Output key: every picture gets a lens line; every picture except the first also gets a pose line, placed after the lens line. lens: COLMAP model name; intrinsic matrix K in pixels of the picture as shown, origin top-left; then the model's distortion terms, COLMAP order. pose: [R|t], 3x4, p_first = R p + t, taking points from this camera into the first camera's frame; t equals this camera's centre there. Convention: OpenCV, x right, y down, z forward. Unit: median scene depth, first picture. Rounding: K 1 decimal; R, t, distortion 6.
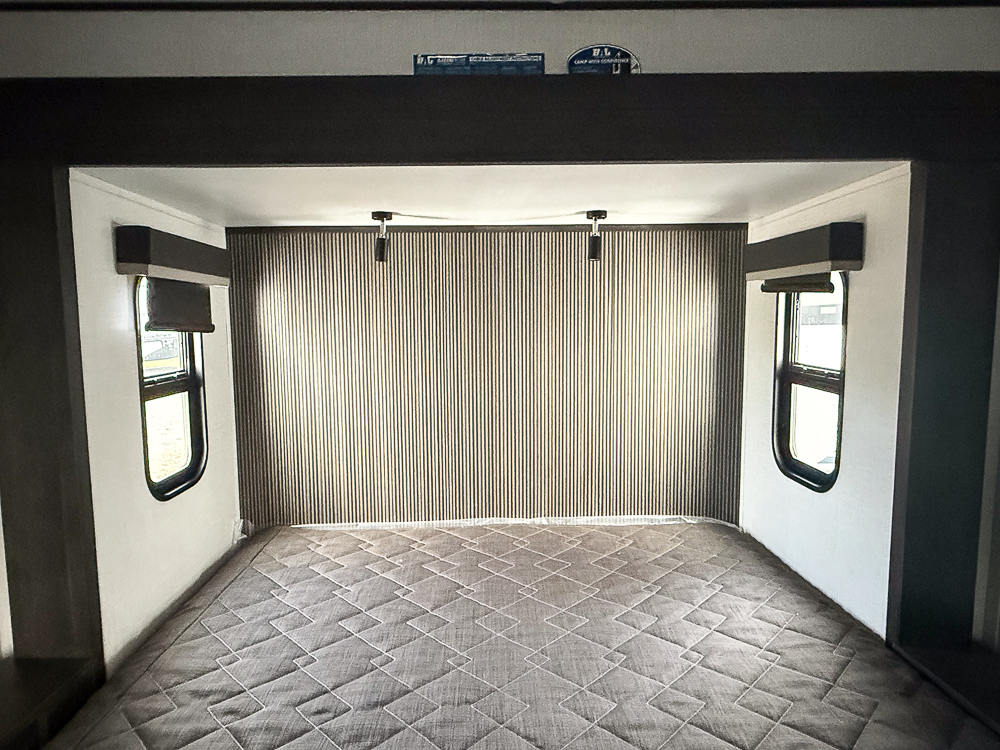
lens RADIAL K [[614.6, 0, 500.0], [0, 614.6, 375.0], [0, 0, 1]] dist [0.000475, 0.000342]
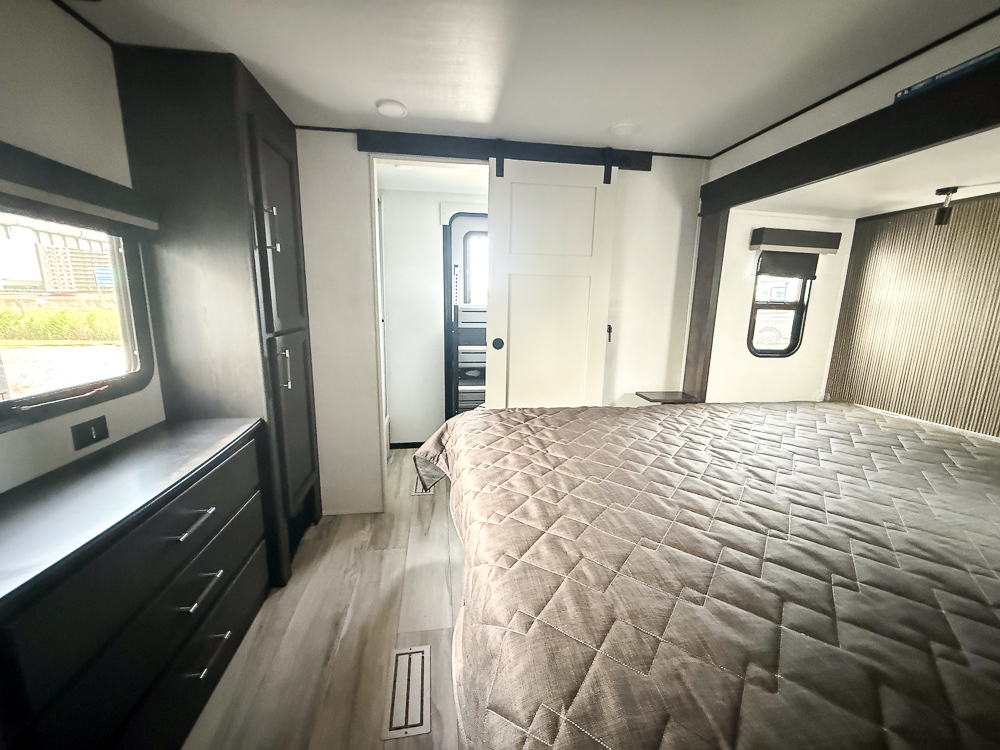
lens RADIAL K [[400.6, 0, 500.0], [0, 400.6, 375.0], [0, 0, 1]] dist [0.000000, -0.000196]
pose [[0.123480, 0.201996, -0.971571, 0.818249], [-0.118795, 0.975032, 0.187618, 0.122063], [0.985211, 0.092250, 0.144393, -0.110379]]
